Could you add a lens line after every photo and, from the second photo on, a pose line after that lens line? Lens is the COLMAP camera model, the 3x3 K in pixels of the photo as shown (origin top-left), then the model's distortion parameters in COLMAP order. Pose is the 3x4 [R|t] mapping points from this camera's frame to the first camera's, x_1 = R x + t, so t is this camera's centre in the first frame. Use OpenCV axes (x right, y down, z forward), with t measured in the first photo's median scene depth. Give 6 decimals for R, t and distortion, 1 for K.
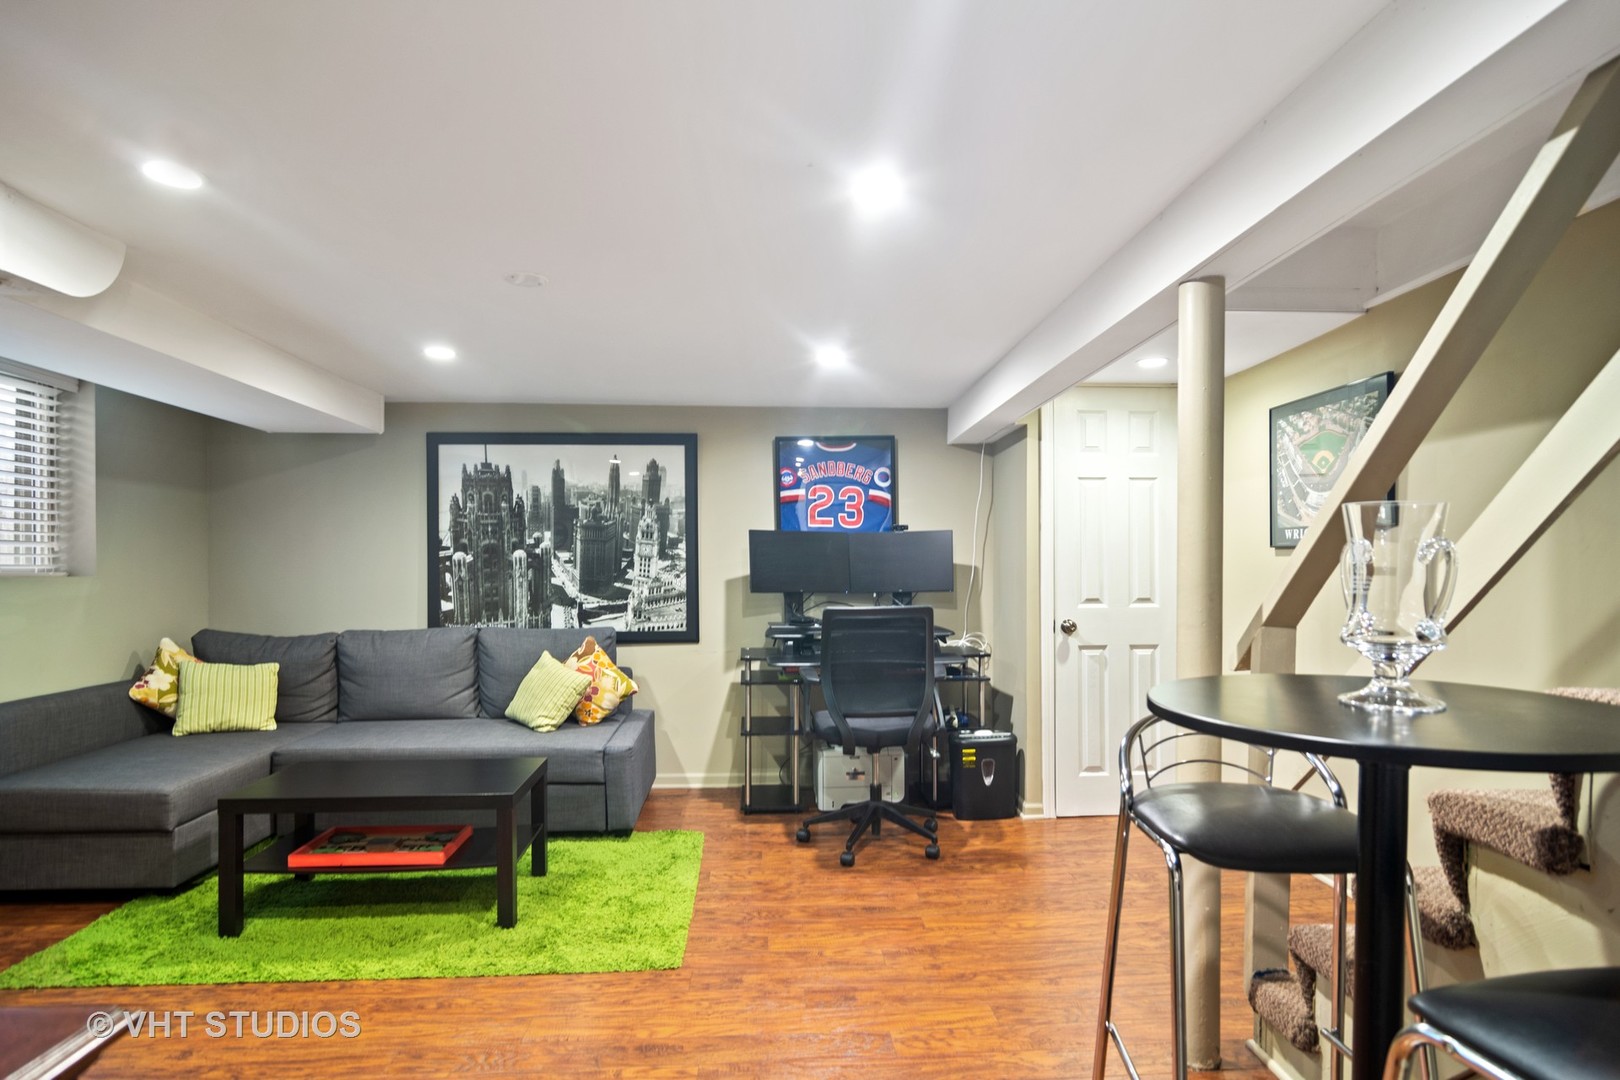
lens RADIAL K [[885.5, 0, 817.0], [0, 885.5, 519.7], [0, 0, 1]] dist [-0.000173, 0.001792]
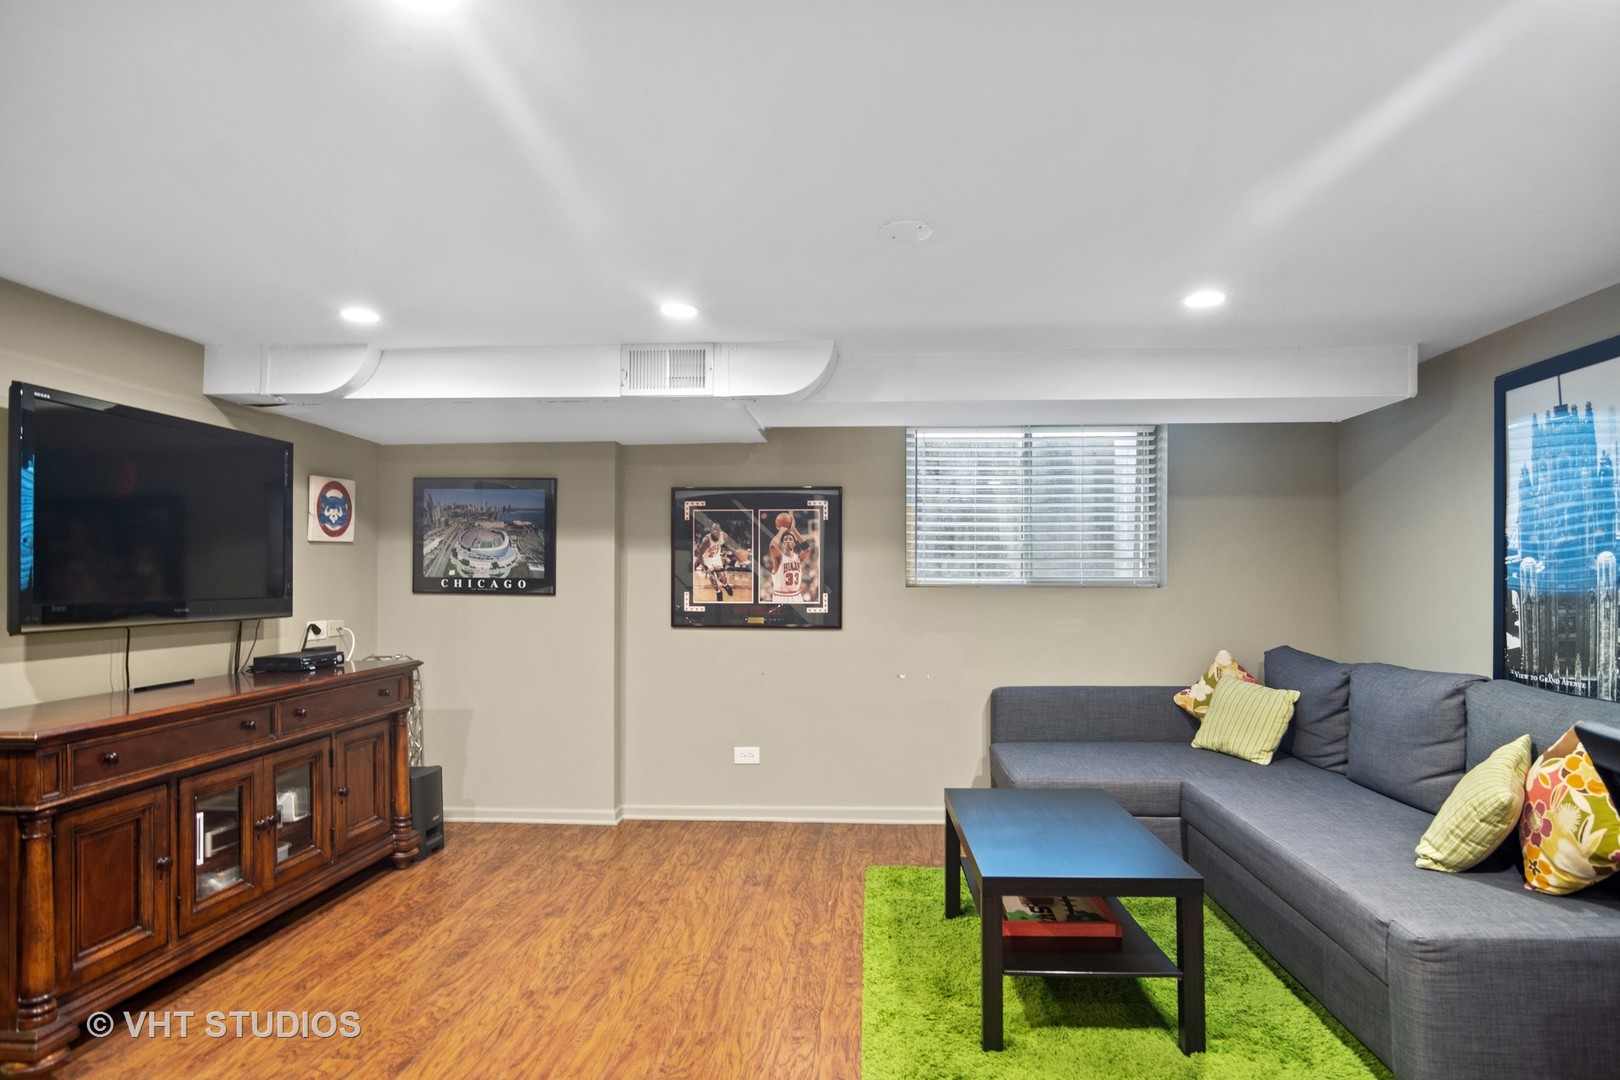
lens RADIAL K [[885.5, 0, 817.0], [0, 885.5, 519.7], [0, 0, 1]] dist [-0.000173, 0.001792]
pose [[-0.128444, -0.060492, -0.989870, 0.283712], [0.056228, 0.996088, -0.068168, 0.024859], [0.990121, -0.064414, -0.124541, 0.588436]]
